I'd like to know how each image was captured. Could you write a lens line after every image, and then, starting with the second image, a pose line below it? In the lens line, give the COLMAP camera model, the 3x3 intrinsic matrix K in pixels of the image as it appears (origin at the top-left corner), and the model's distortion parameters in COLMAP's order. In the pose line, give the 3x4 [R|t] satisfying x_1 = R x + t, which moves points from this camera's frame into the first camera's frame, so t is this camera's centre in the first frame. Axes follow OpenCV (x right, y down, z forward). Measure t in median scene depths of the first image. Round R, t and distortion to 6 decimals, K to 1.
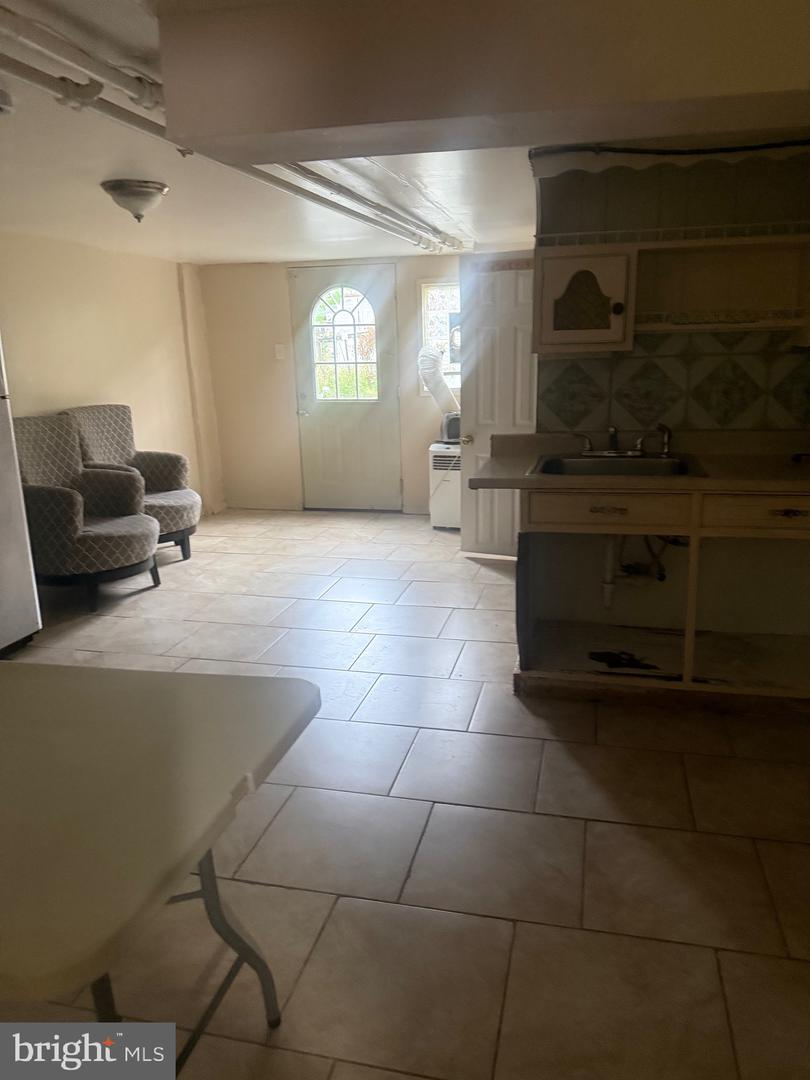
lens RADIAL K [[761.7, 0, 407.3], [0, 761.7, 539.5], [0, 0, 1]] dist [0.086843, -0.146779]
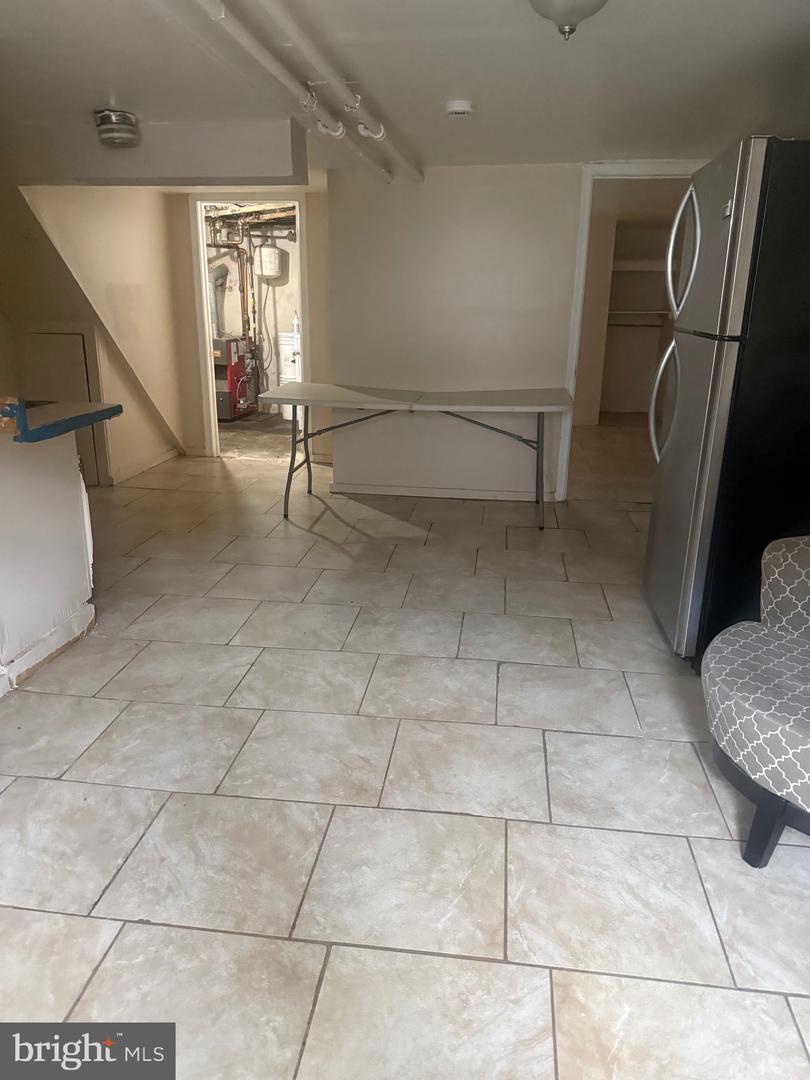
lens RADIAL K [[761.7, 0, 407.3], [0, 761.7, 539.5], [0, 0, 1]] dist [0.086843, -0.146779]
pose [[-0.993190, 0.044298, -0.107758, -0.121969], [-0.019015, 0.850869, 0.525034, -0.321128], [0.114946, 0.523508, -0.844232, 1.355190]]
